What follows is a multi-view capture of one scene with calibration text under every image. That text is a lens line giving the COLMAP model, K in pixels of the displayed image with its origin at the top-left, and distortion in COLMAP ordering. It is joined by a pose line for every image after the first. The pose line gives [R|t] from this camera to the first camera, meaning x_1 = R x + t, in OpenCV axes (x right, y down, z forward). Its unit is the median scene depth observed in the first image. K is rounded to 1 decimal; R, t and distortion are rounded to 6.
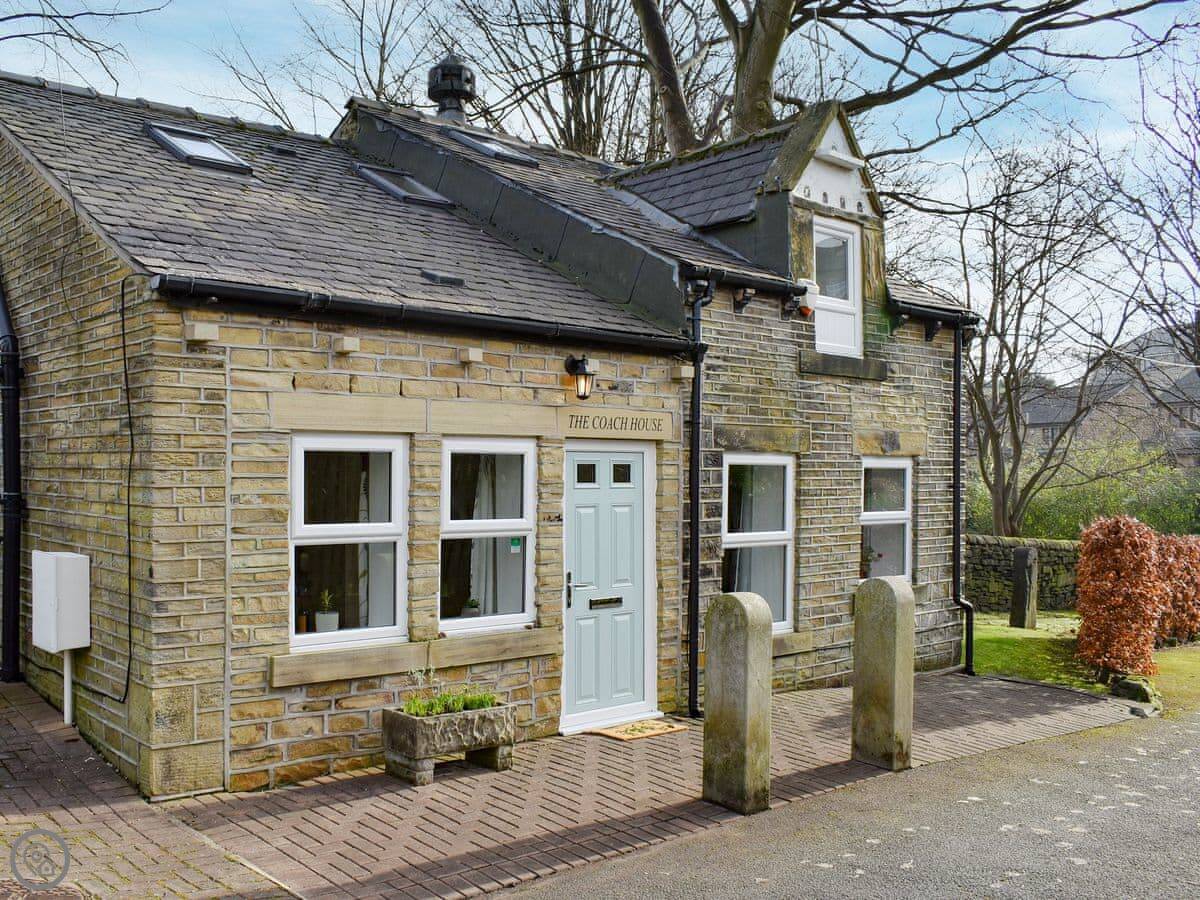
lens RADIAL K [[1085.9, 0, 600.0], [0, 1085.9, 450.0], [0, 0, 1]] dist [-0.099567, 0.001818]
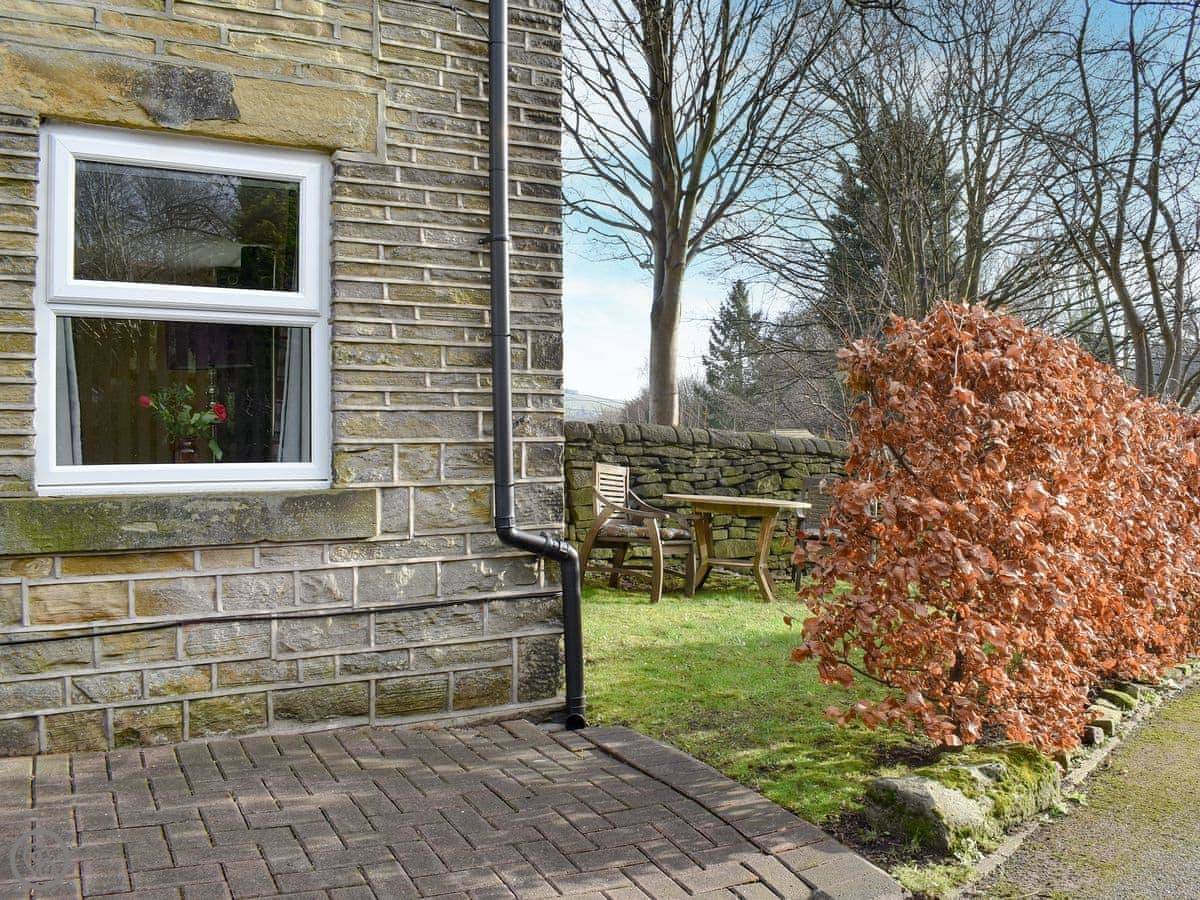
lens RADIAL K [[1006.4, 0, 663.3], [0, 1006.4, 420.2], [0, 0, 1]] dist [-0.074679, 0.001577]
pose [[0.974171, -0.025514, -0.224366, 0.244131], [0.023990, 0.999667, -0.009515, 0.054243], [0.224534, 0.003887, 0.974459, 0.344104]]
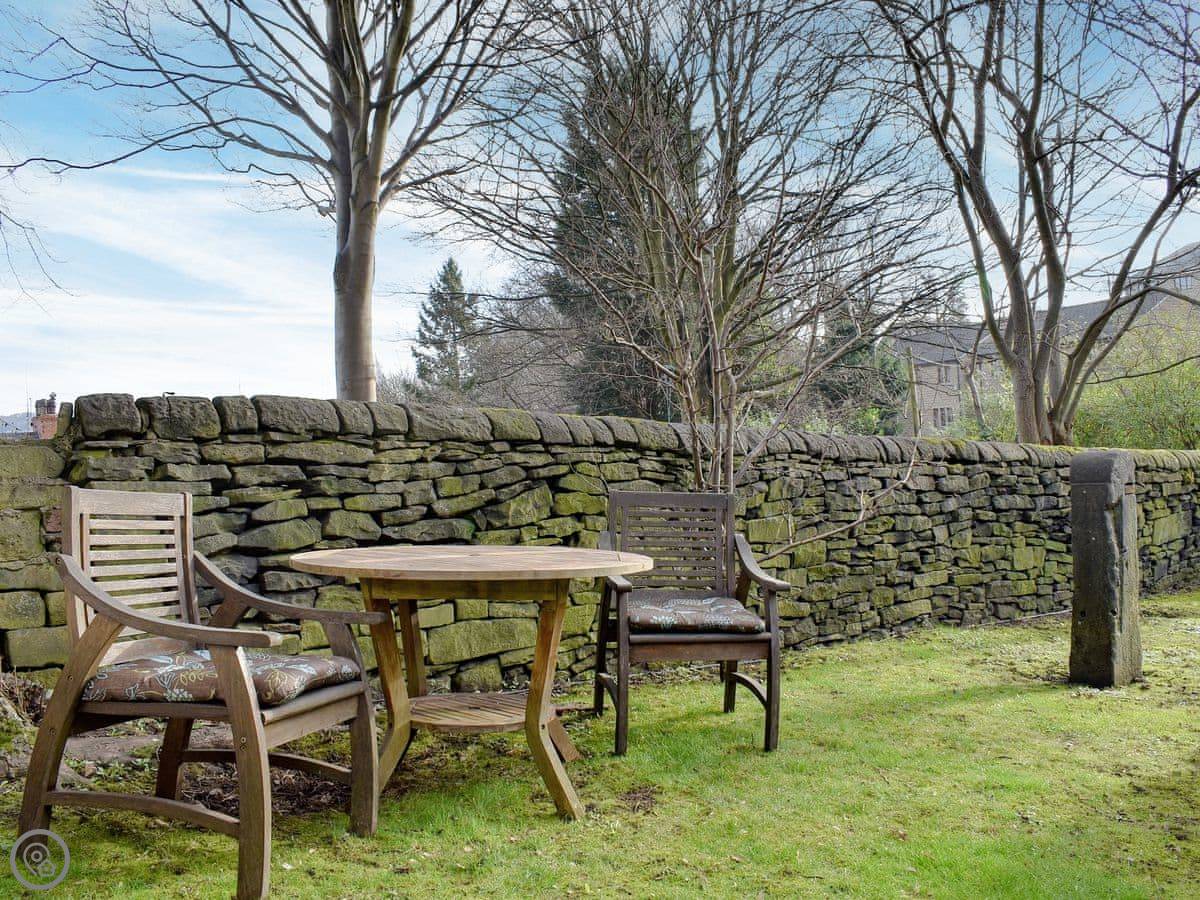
lens RADIAL K [[1085.9, 0, 600.0], [0, 1085.9, 450.0], [0, 0, 1]] dist [-0.099567, 0.001818]
pose [[0.997828, -0.062487, -0.020845, 0.207495], [0.063042, 0.997642, 0.027121, 0.061491], [0.019101, -0.028376, 0.999415, 0.563054]]
